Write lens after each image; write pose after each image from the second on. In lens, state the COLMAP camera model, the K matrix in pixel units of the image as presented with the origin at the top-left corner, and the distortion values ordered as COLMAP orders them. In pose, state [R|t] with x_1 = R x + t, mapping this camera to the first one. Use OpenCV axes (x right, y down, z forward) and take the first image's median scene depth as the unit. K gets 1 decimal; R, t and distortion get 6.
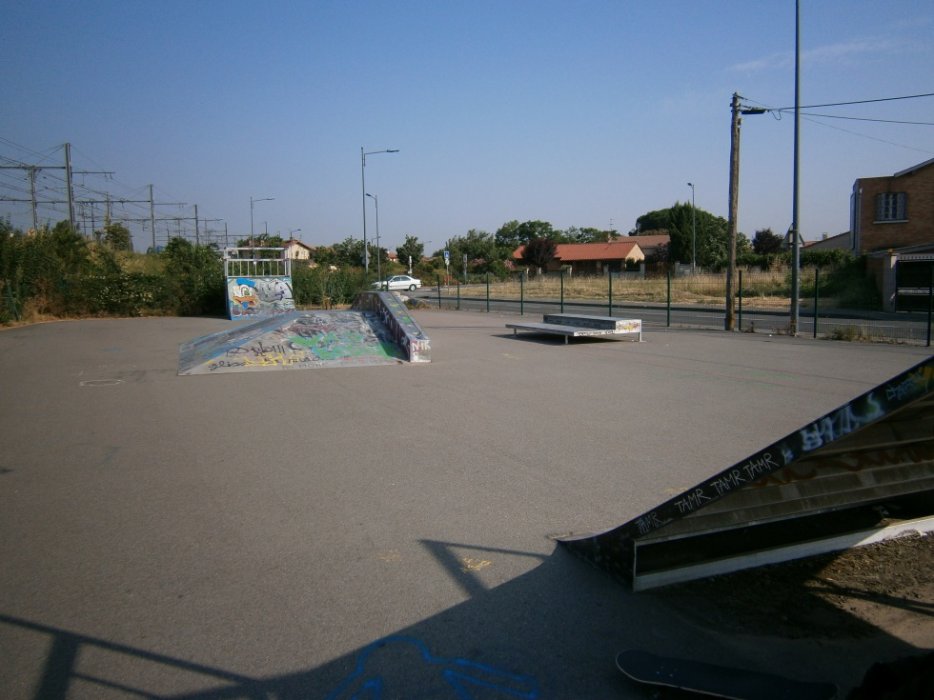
lens RADIAL K [[723.3, 0, 469.3], [0, 723.3, 348.6], [0, 0, 1]] dist [-0.013959, 0.027916]
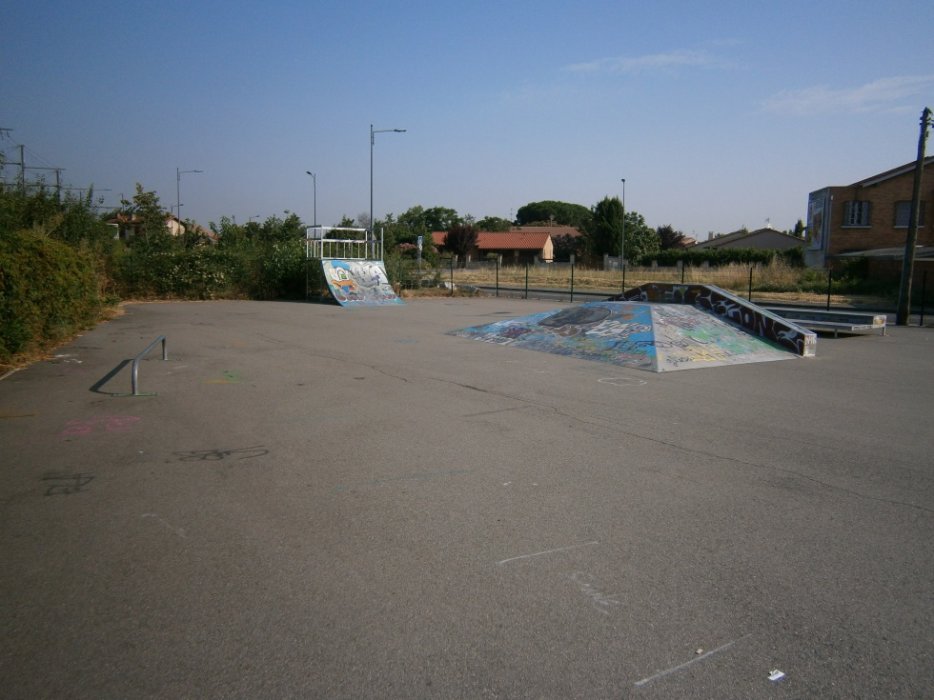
lens RADIAL K [[723.3, 0, 468.4], [0, 723.3, 352.2], [0, 0, 1]] dist [-0.013959, 0.027916]
pose [[0.974588, 0.003656, 0.223975, -0.305103], [-0.009230, 0.999673, 0.023843, -0.002719], [-0.223814, -0.025304, 0.974303, 0.046174]]
